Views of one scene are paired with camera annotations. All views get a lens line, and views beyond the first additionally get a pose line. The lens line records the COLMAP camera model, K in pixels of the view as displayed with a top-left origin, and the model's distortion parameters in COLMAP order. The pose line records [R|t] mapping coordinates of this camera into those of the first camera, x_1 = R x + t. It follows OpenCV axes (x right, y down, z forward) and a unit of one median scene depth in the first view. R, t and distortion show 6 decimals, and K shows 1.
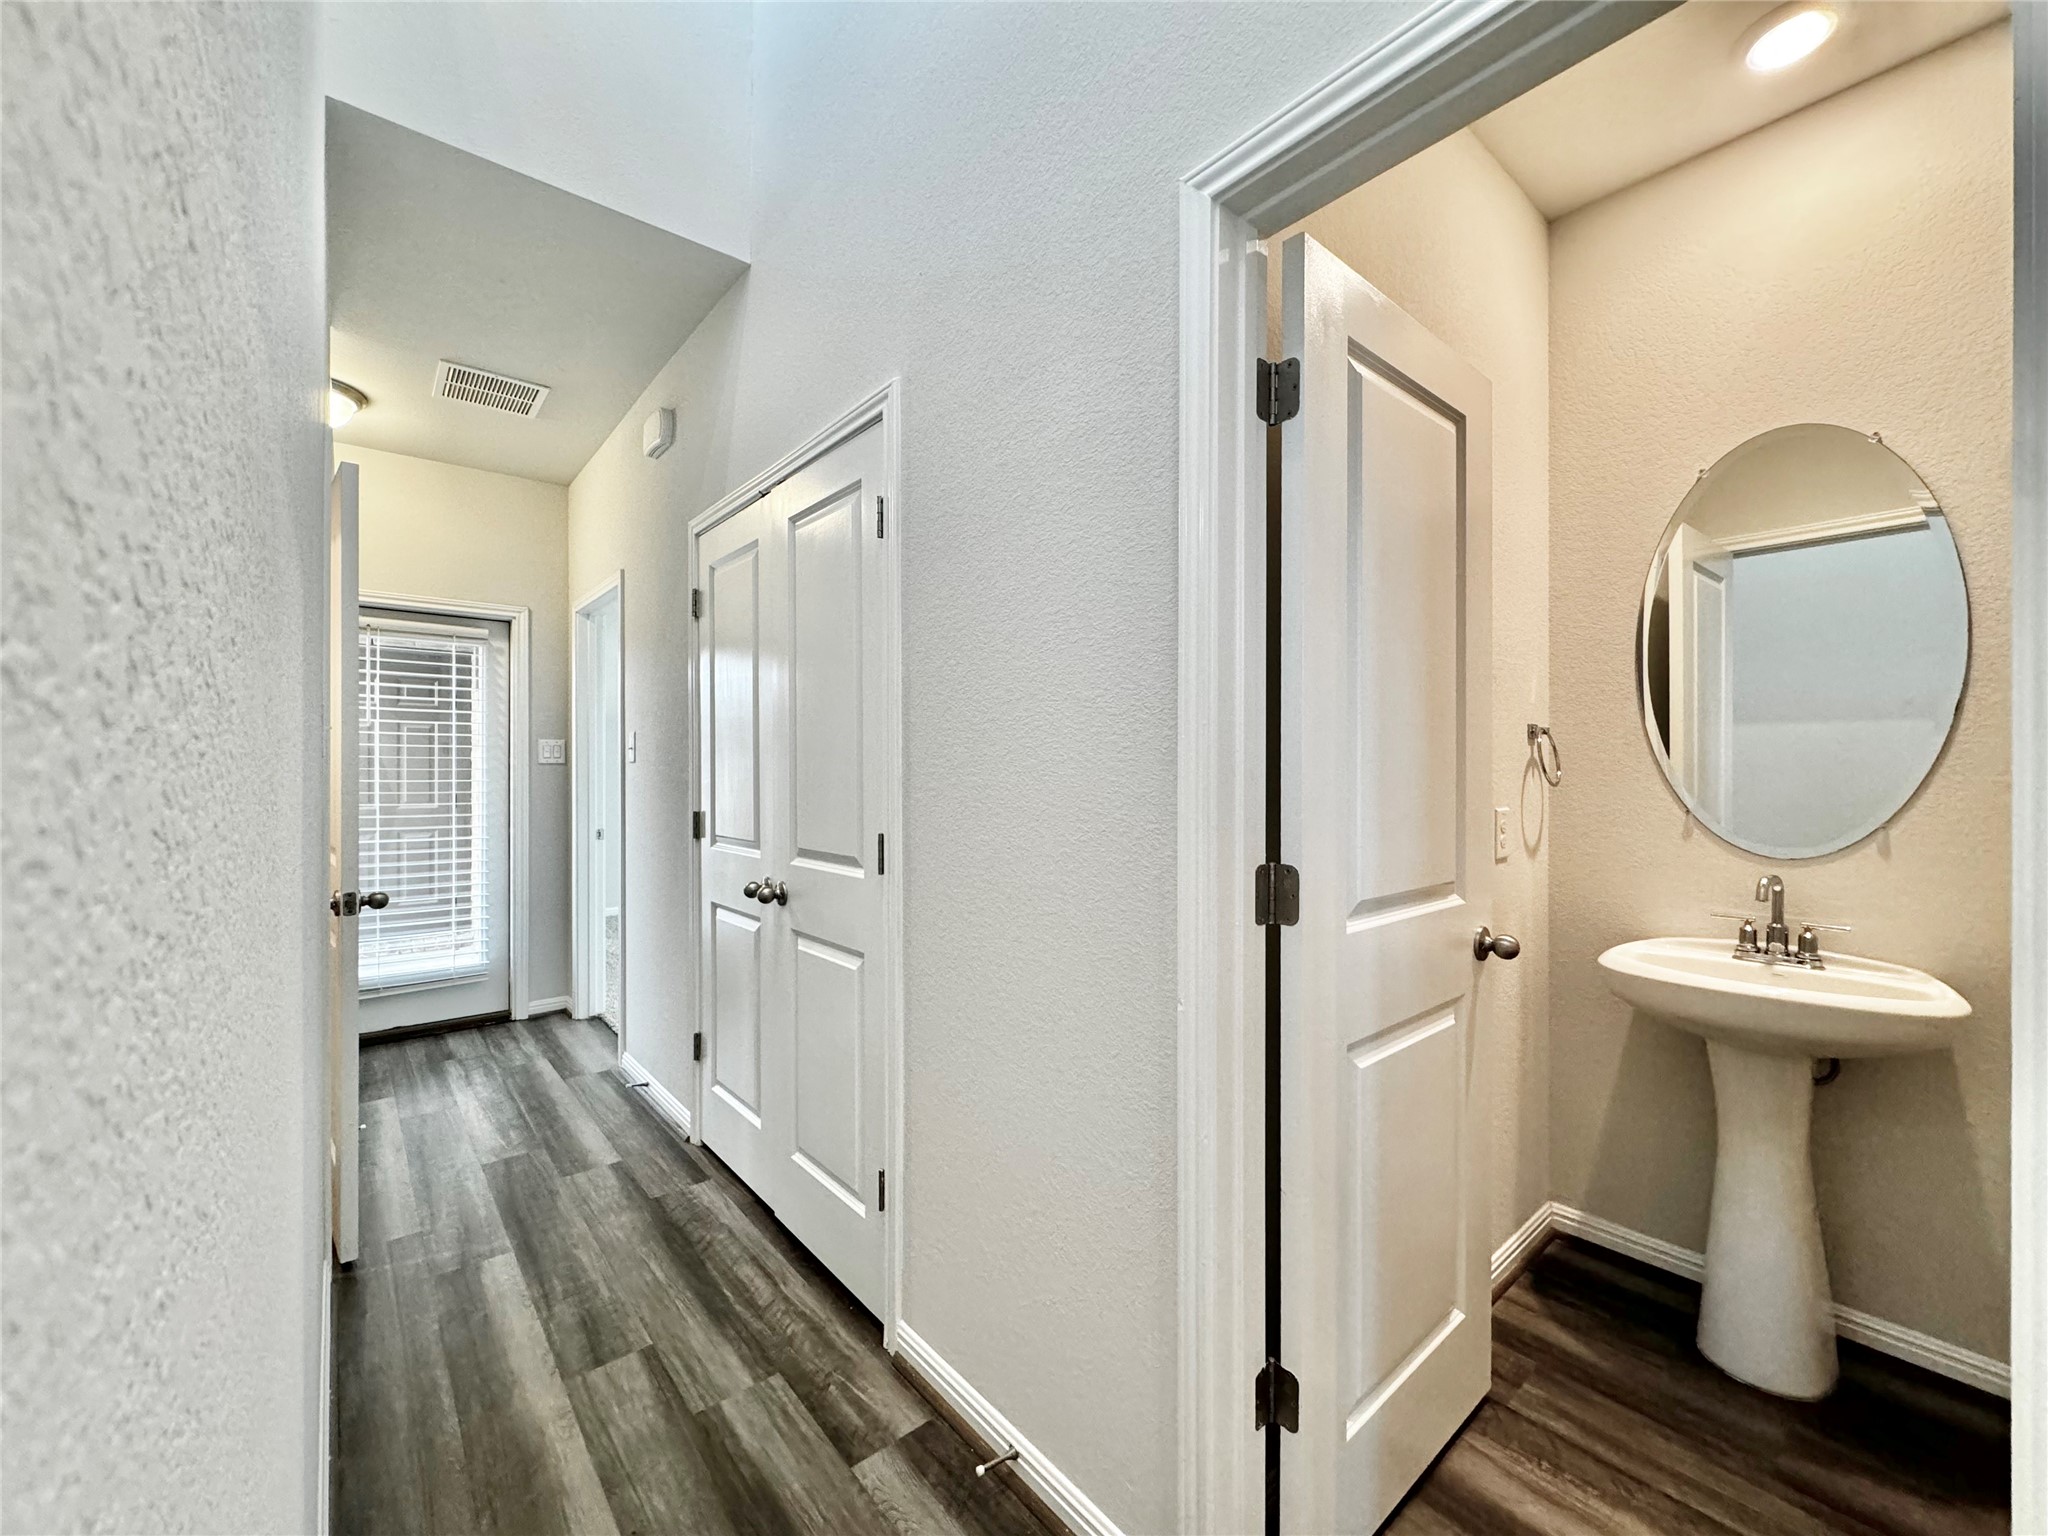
lens RADIAL K [[823.1, 0, 1029.1], [0, 823.1, 771.3], [0, 0, 1]] dist [-0.000806, 0.000078]
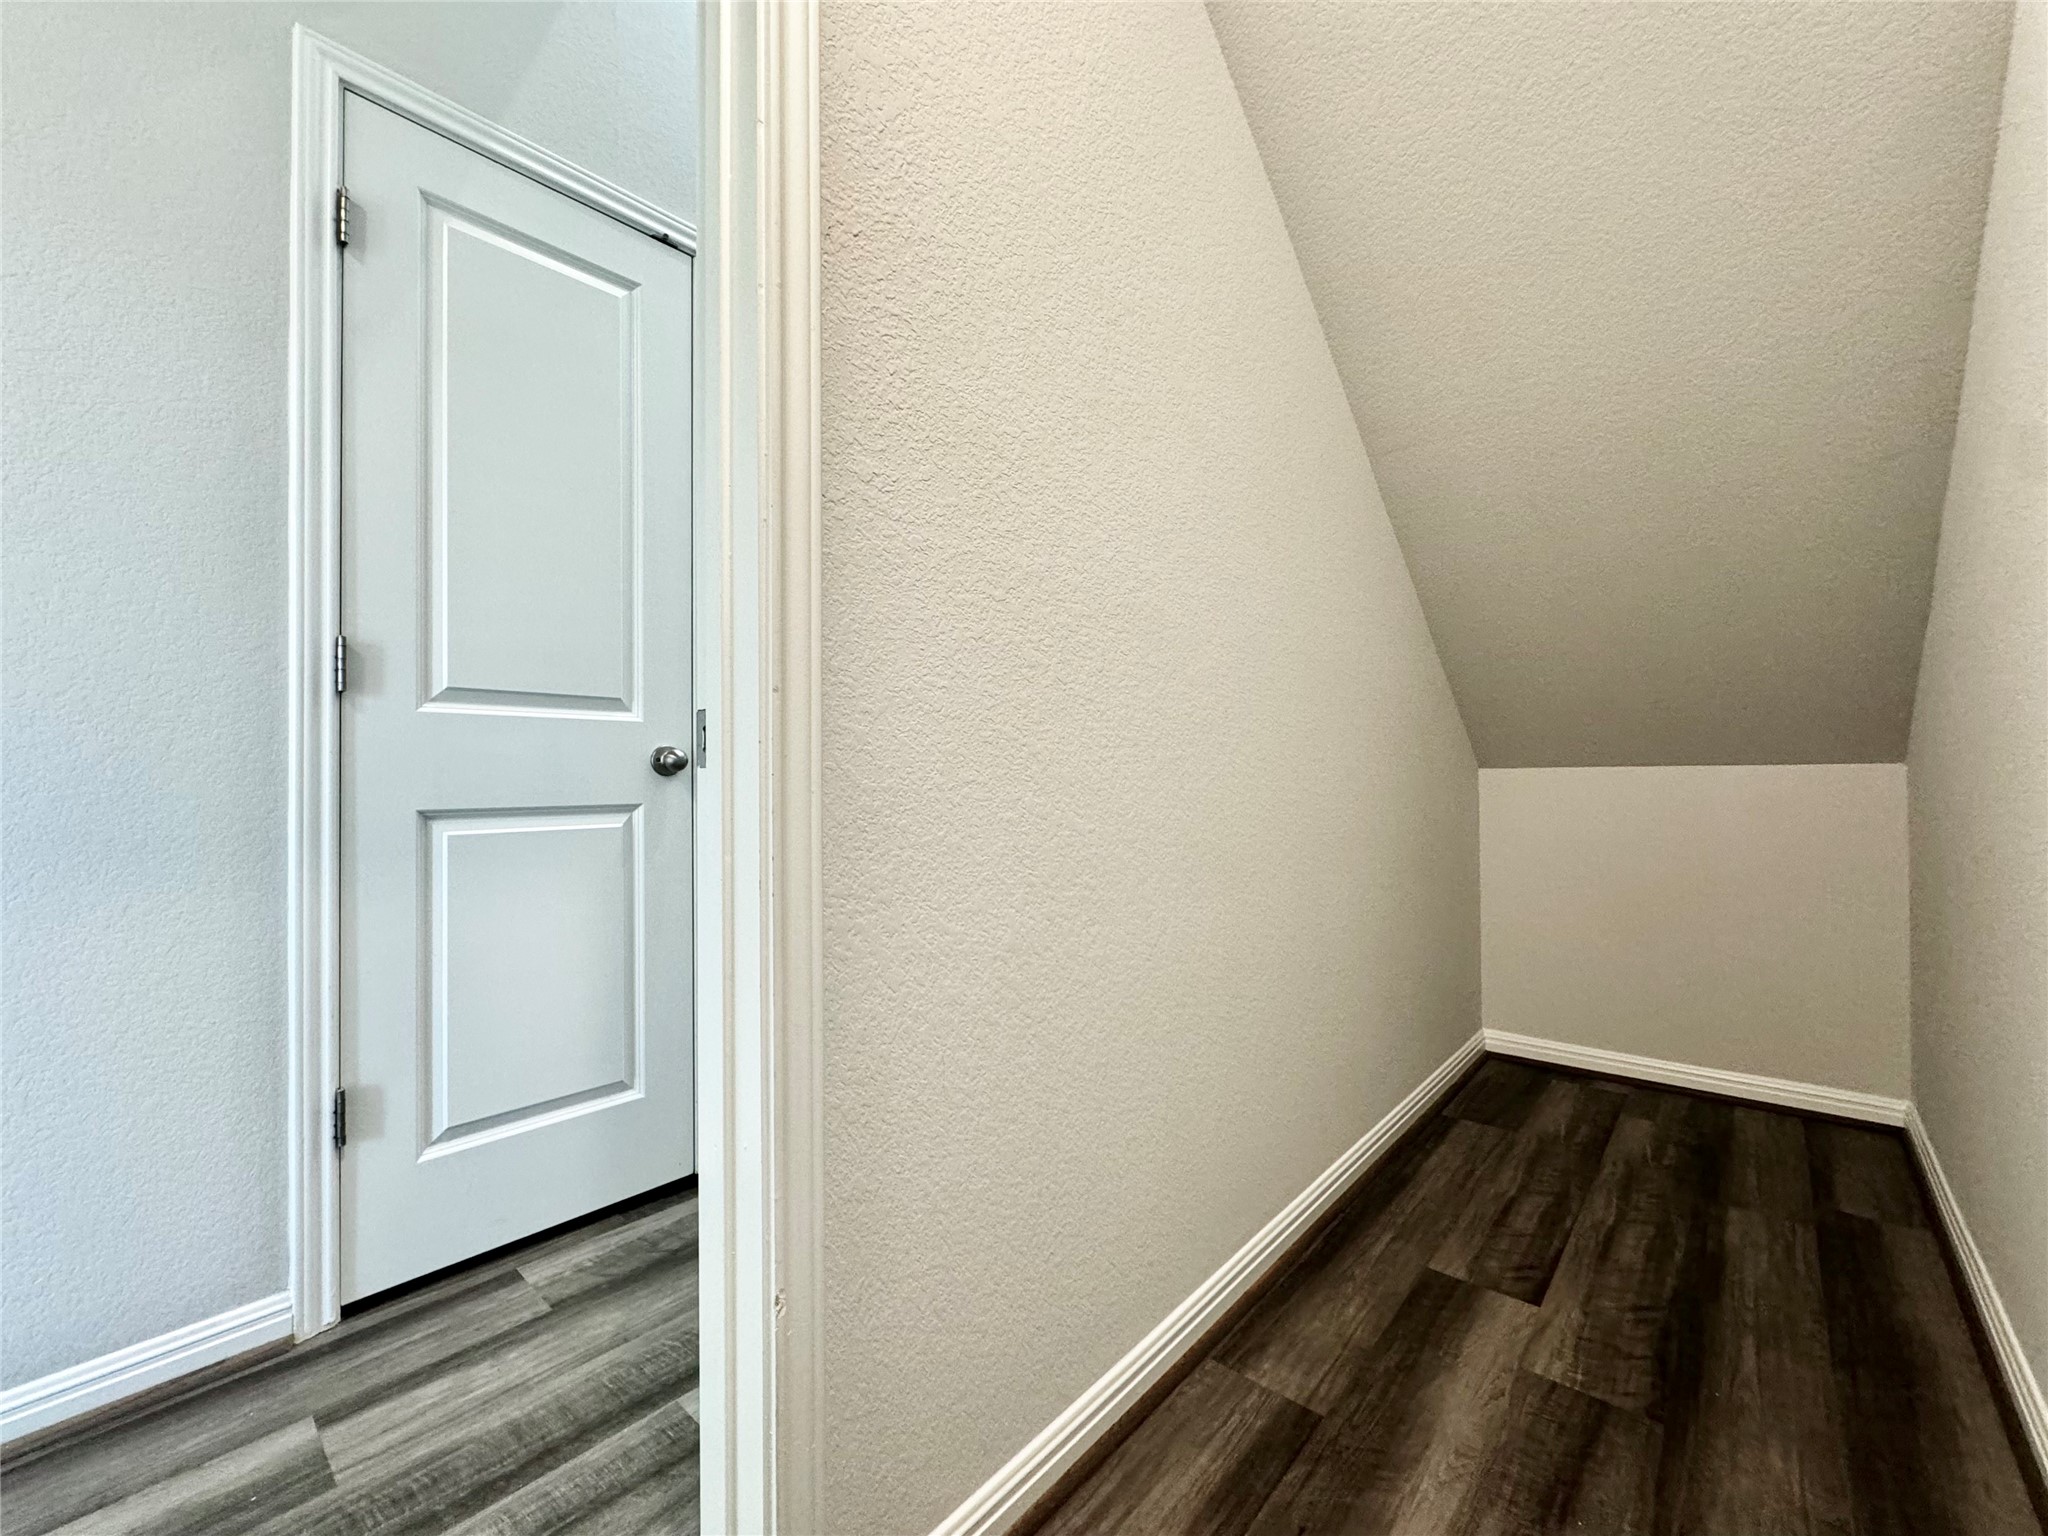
lens RADIAL K [[823.1, 0, 1022.9], [0, 823.1, 770.4], [0, 0, 1]] dist [-0.000806, 0.000078]
pose [[-0.132702, -0.007134, 0.991130, -1.027404], [0.001577, 0.999971, 0.007409, 0.131265], [-0.991155, 0.002546, -0.132687, 0.715555]]
